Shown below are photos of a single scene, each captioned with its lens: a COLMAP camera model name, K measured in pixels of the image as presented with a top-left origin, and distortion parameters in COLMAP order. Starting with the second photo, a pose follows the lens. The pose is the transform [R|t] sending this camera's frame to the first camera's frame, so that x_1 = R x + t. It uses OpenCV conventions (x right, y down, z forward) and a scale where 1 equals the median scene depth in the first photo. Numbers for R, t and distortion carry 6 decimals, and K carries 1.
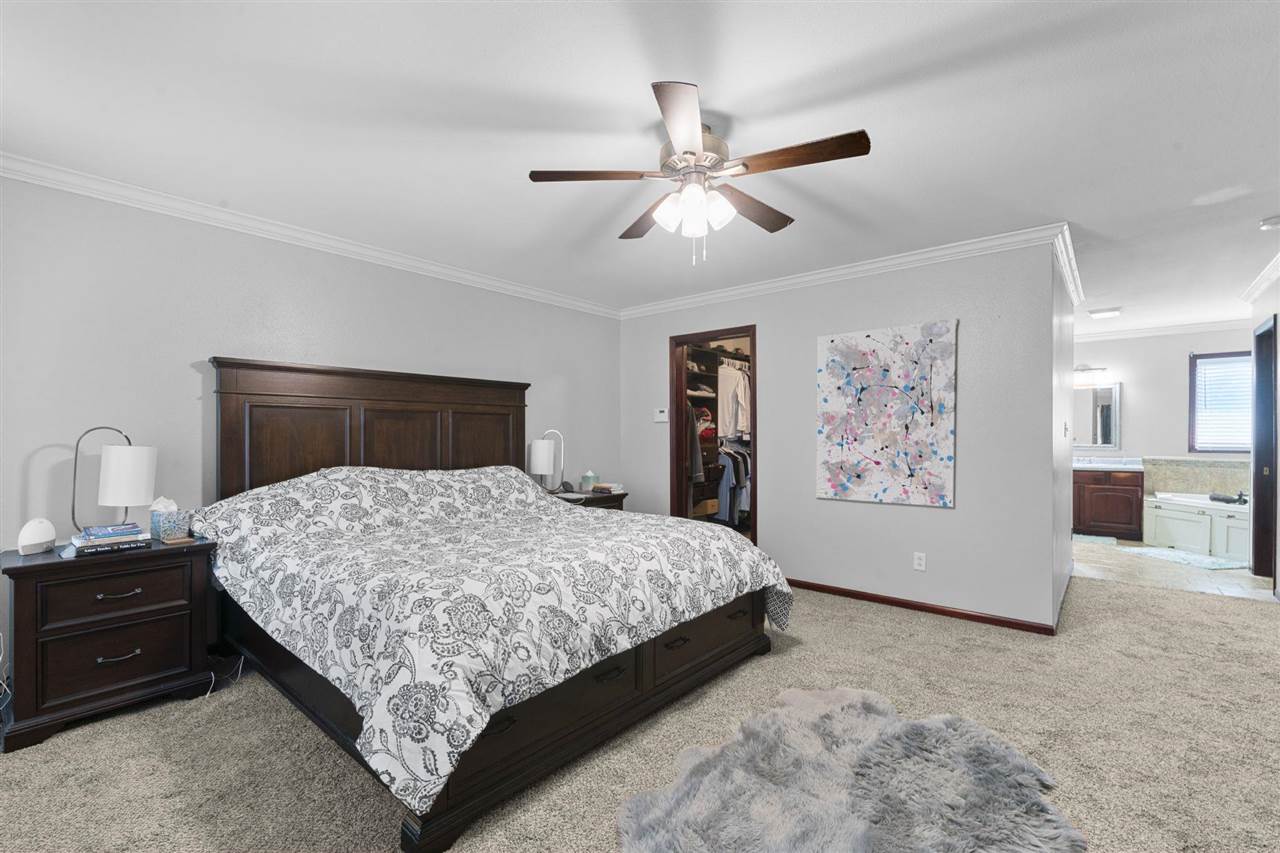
lens RADIAL K [[554.2, 0, 639.0], [0, 554.2, 434.1], [0, 0, 1]] dist [0.000818, -0.000198]
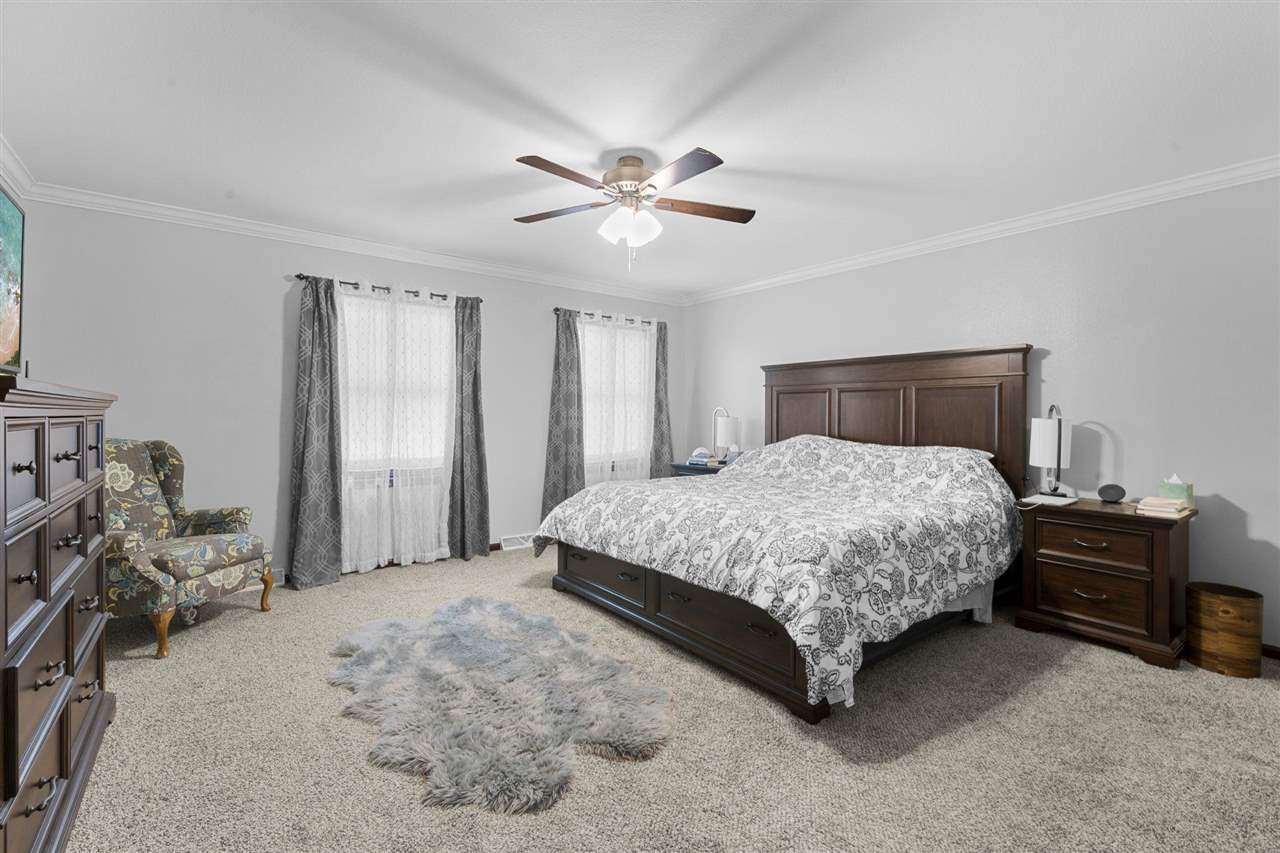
lens RADIAL K [[555.3, 0, 638.8], [0, 555.3, 413.8], [0, 0, 1]] dist [0.001539, 0.000048]
pose [[-0.200897, -0.003163, -0.979607, 1.208092], [-0.004500, 0.999987, -0.002306, 0.016127], [0.979602, 0.003945, -0.200909, 1.182205]]
